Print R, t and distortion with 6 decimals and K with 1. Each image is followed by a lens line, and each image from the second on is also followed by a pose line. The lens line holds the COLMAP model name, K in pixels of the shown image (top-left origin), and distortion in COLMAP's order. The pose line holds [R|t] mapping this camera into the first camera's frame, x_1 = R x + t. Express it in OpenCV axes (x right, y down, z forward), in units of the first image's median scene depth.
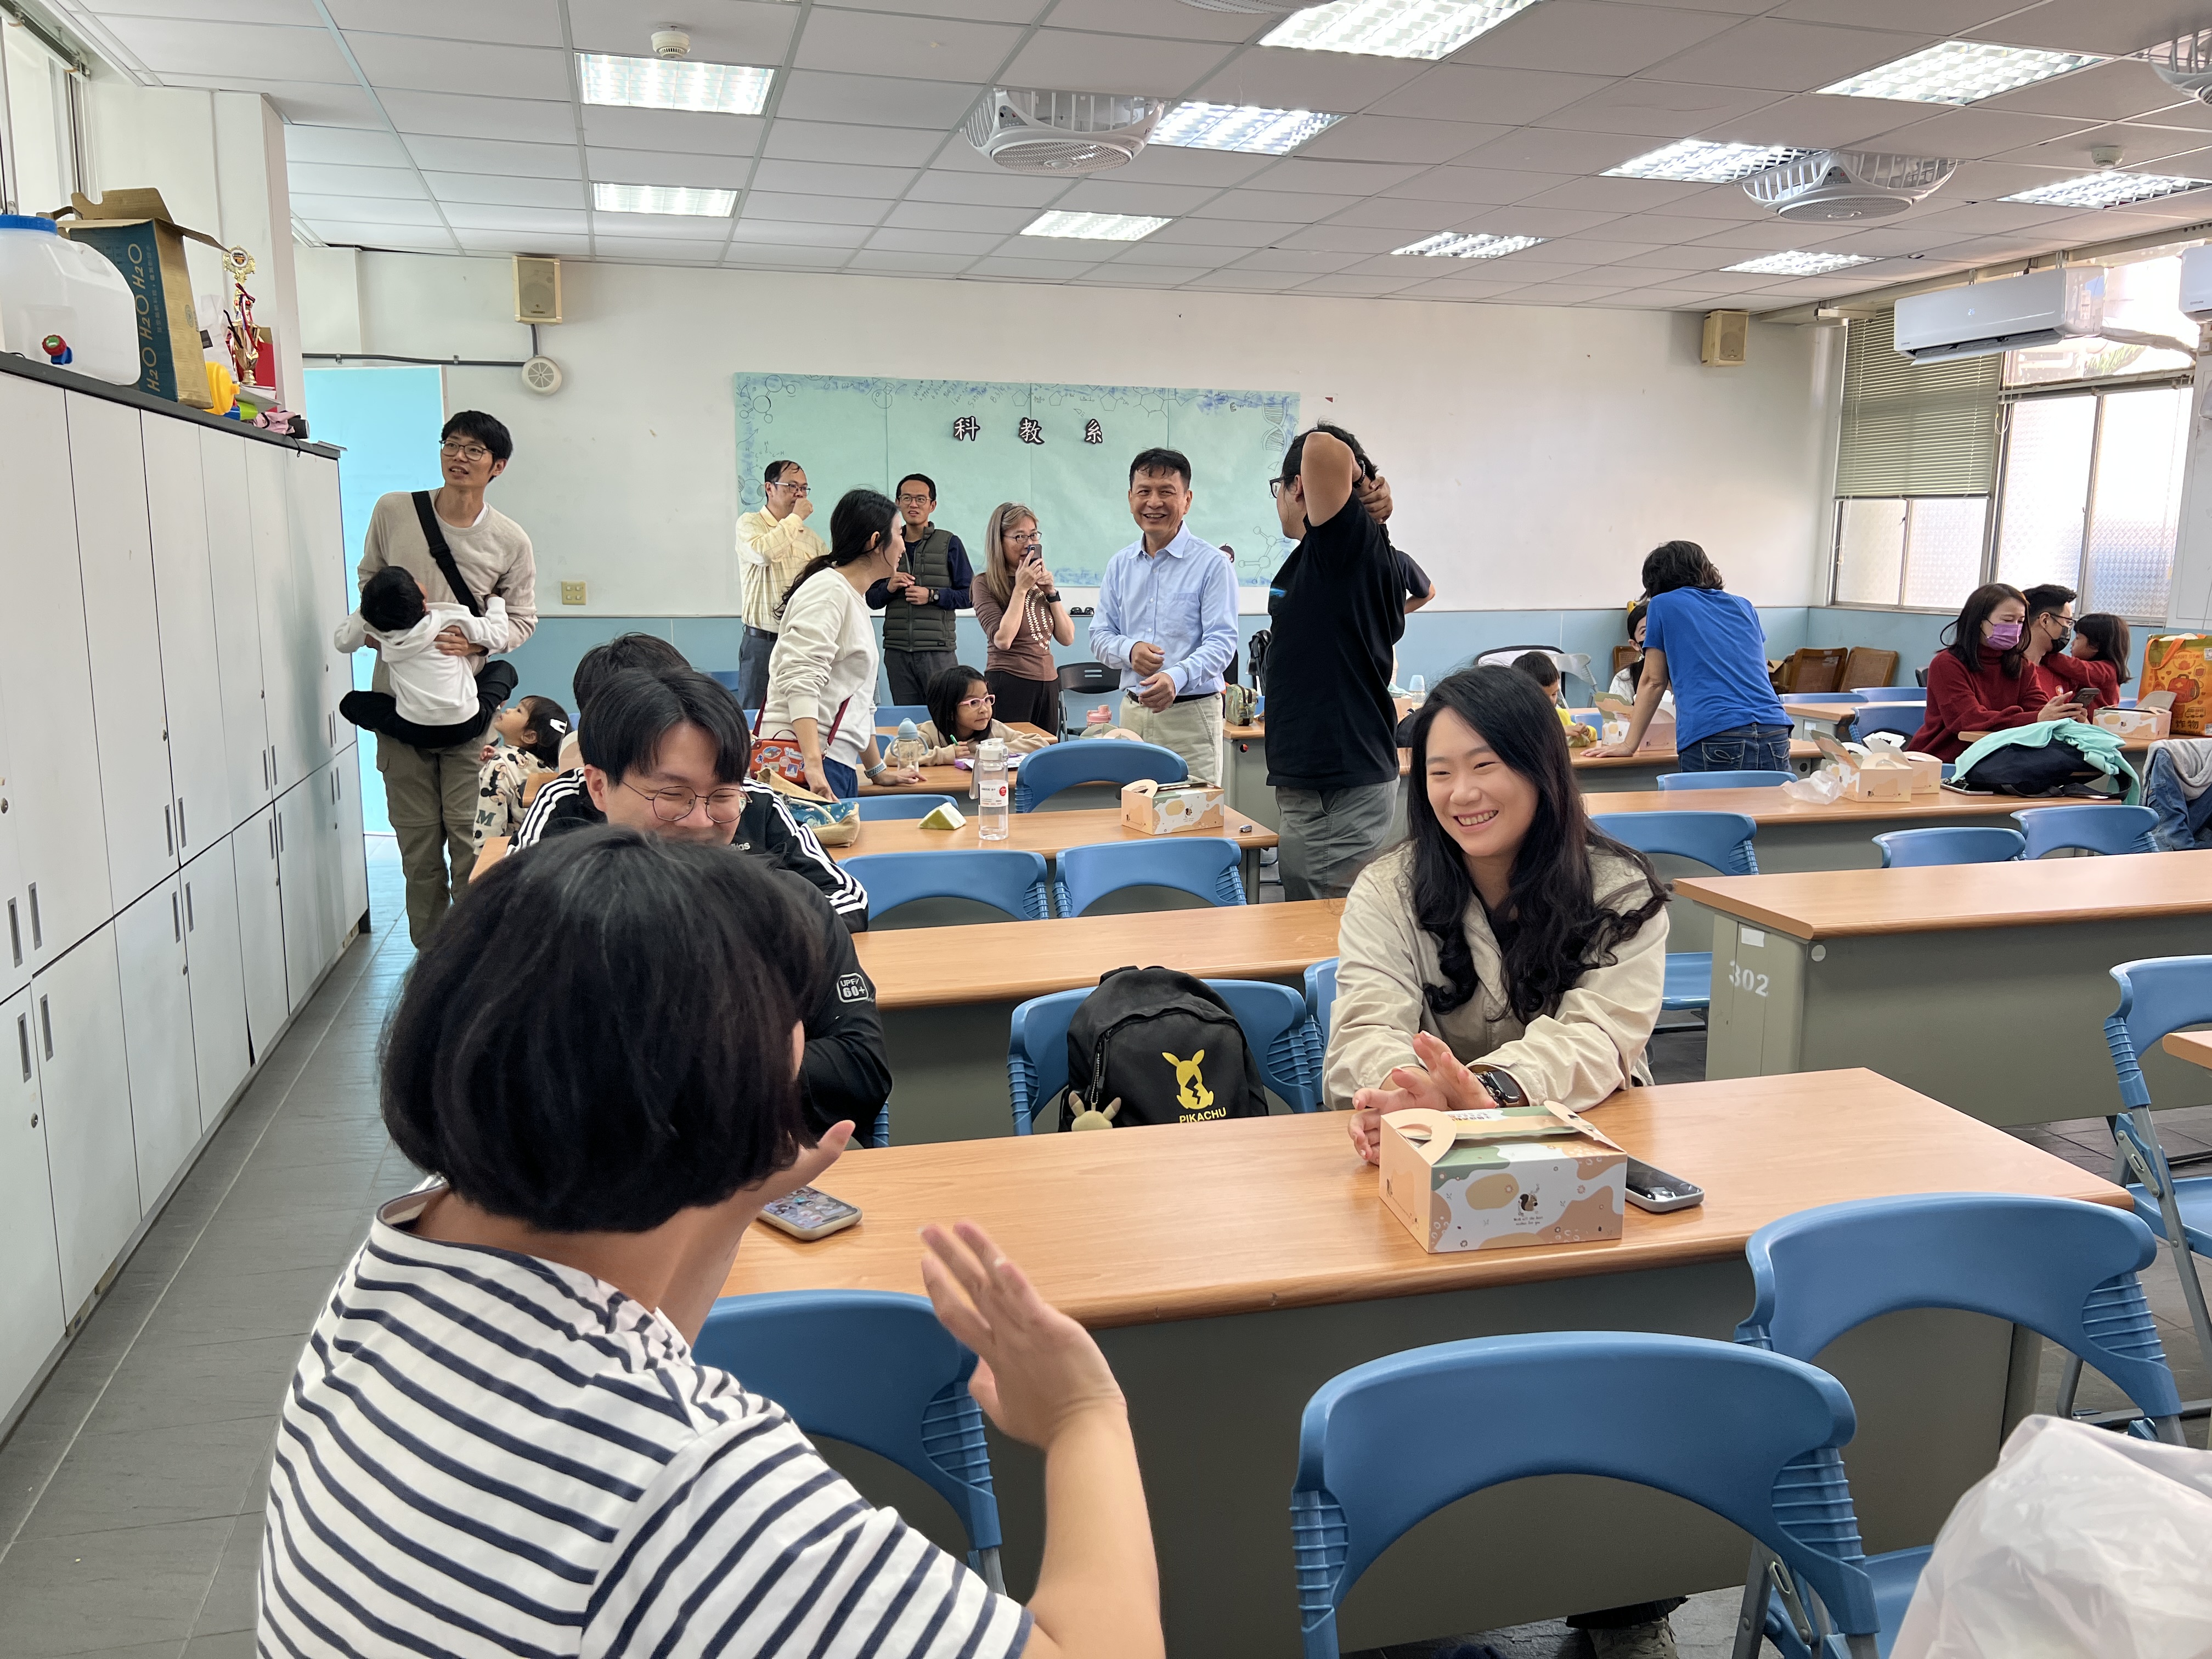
lens RADIAL K [[1671.2, 0, 1110.4], [0, 1671.2, 835.2], [0, 0, 1]] dist [0.059669, -0.066637]
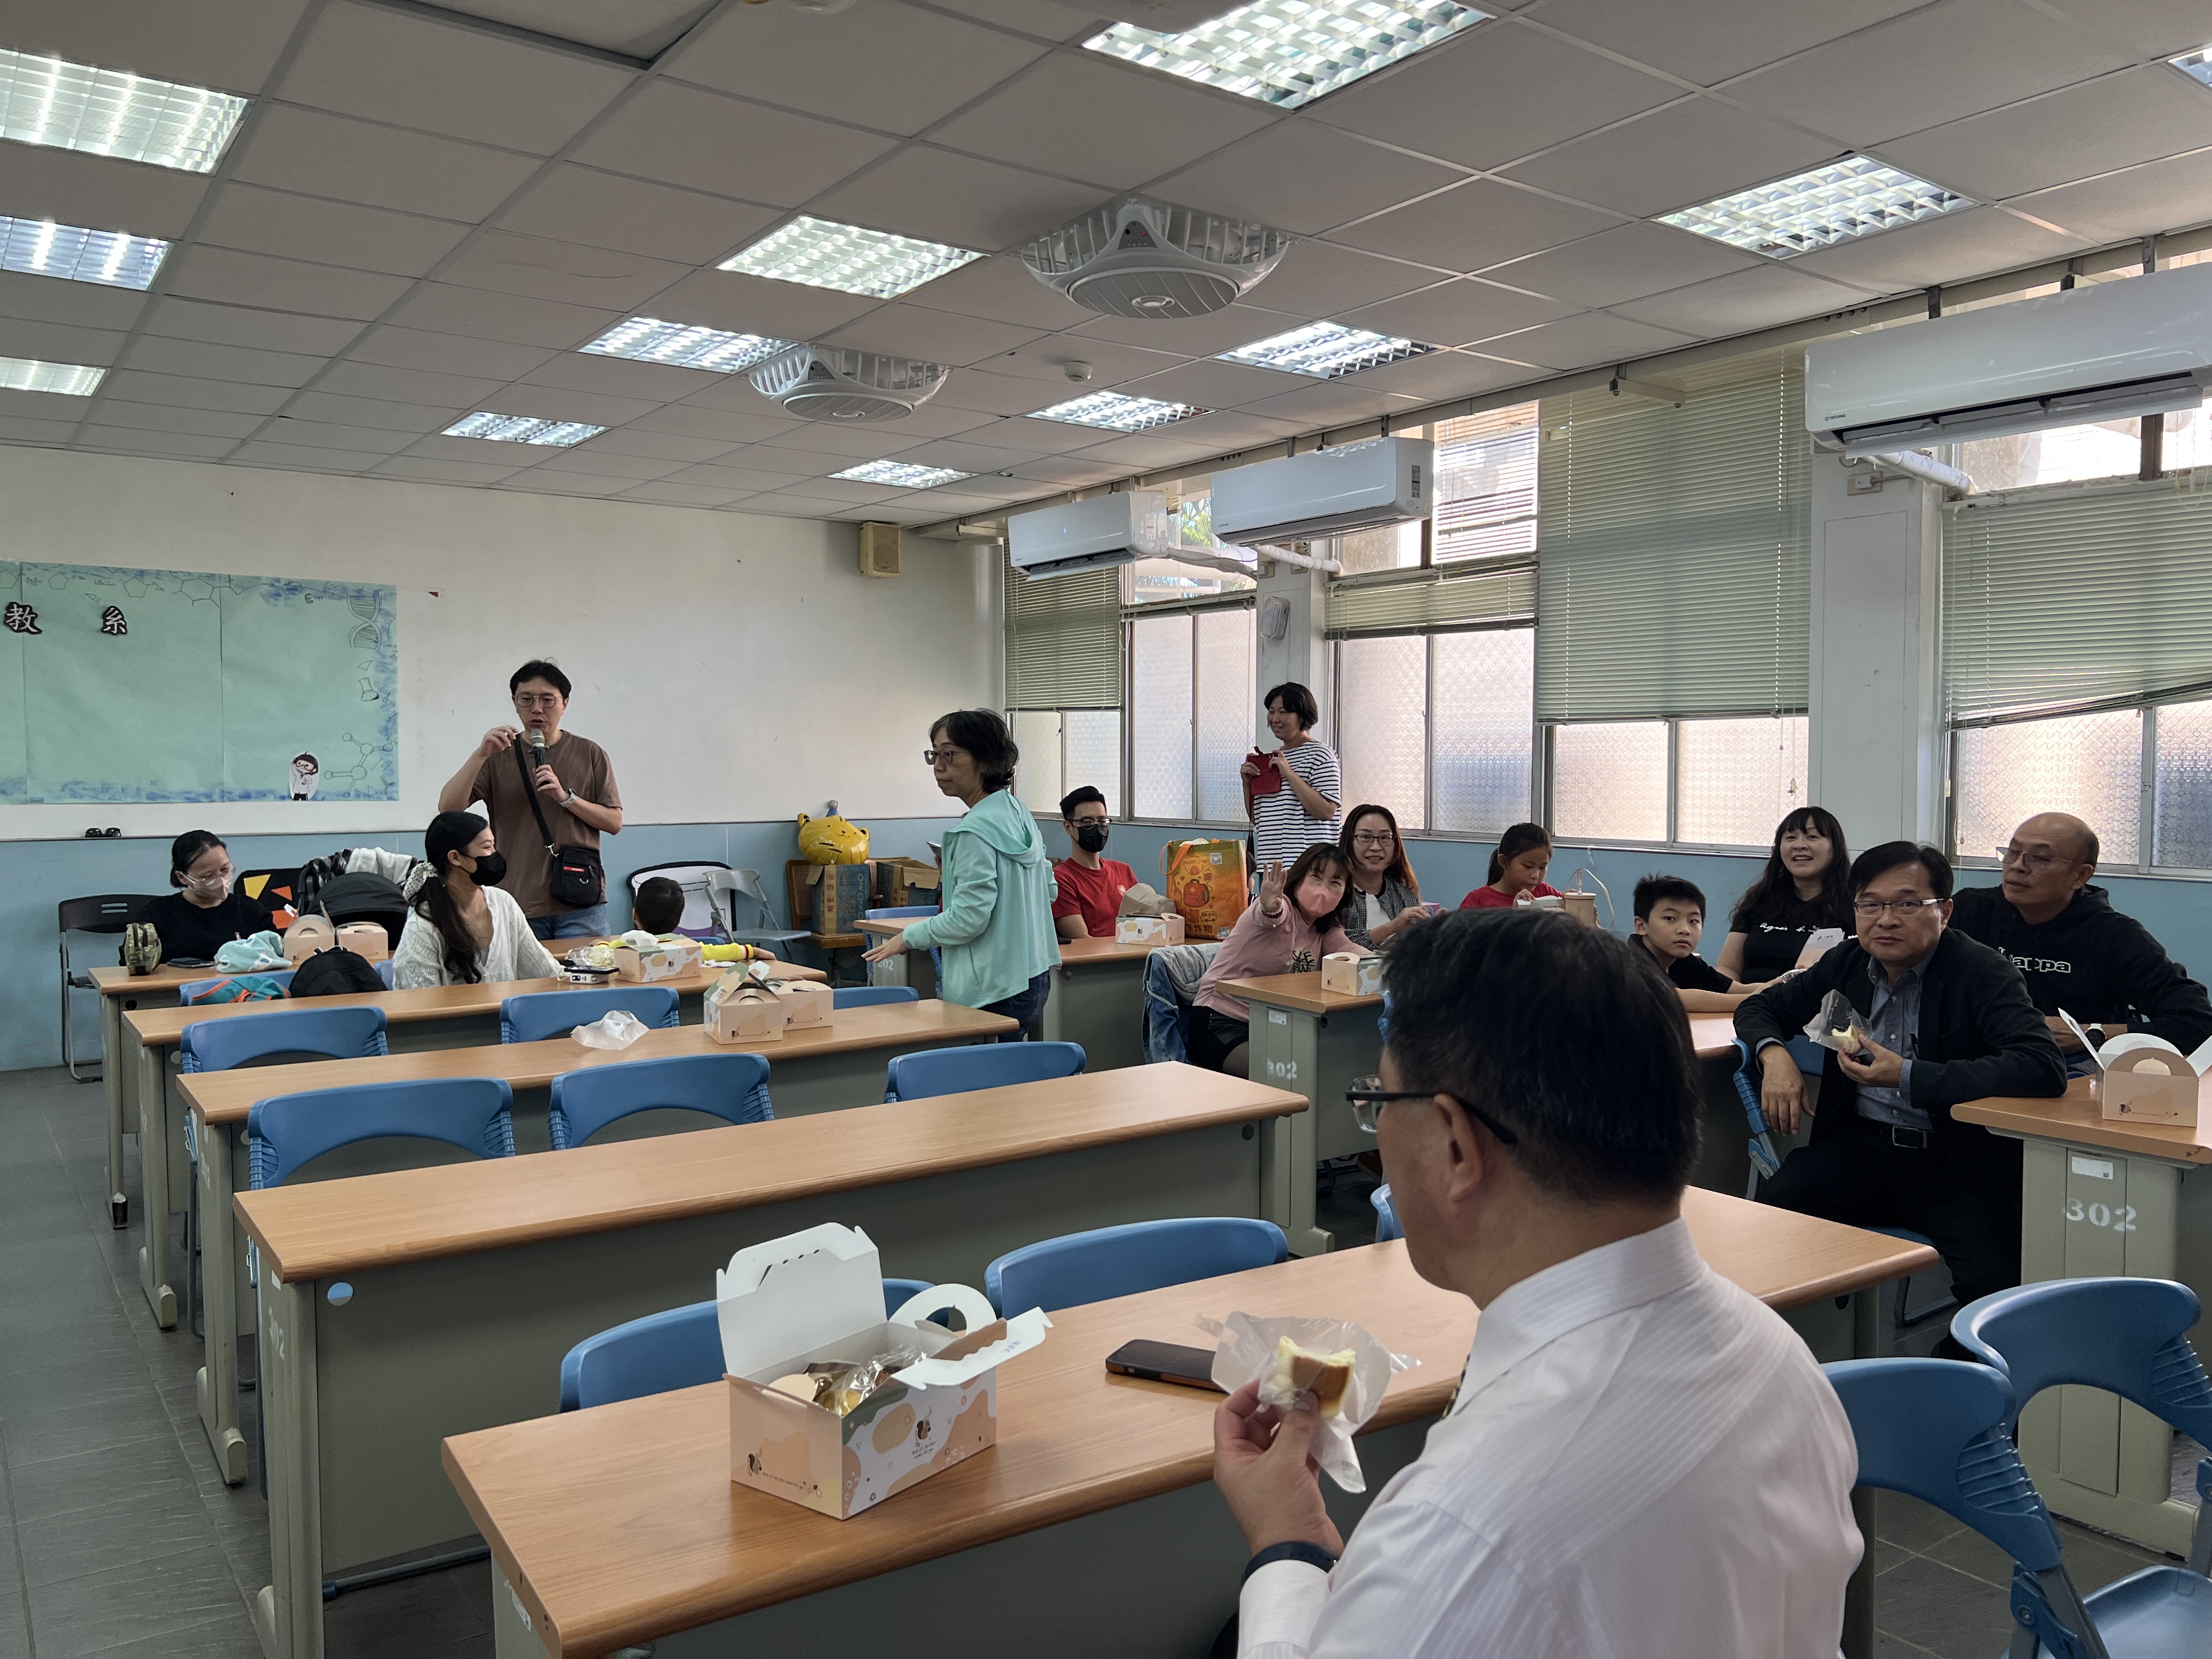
lens RADIAL K [[1671.2, 0, 1110.4], [0, 1671.2, 835.2], [0, 0, 1]] dist [0.059669, -0.066637]
pose [[0.940739, -0.019928, 0.338545, 0.178256], [0.062506, 0.991358, -0.115337, -0.007611], [-0.333321, 0.129663, 0.933855, 0.065917]]
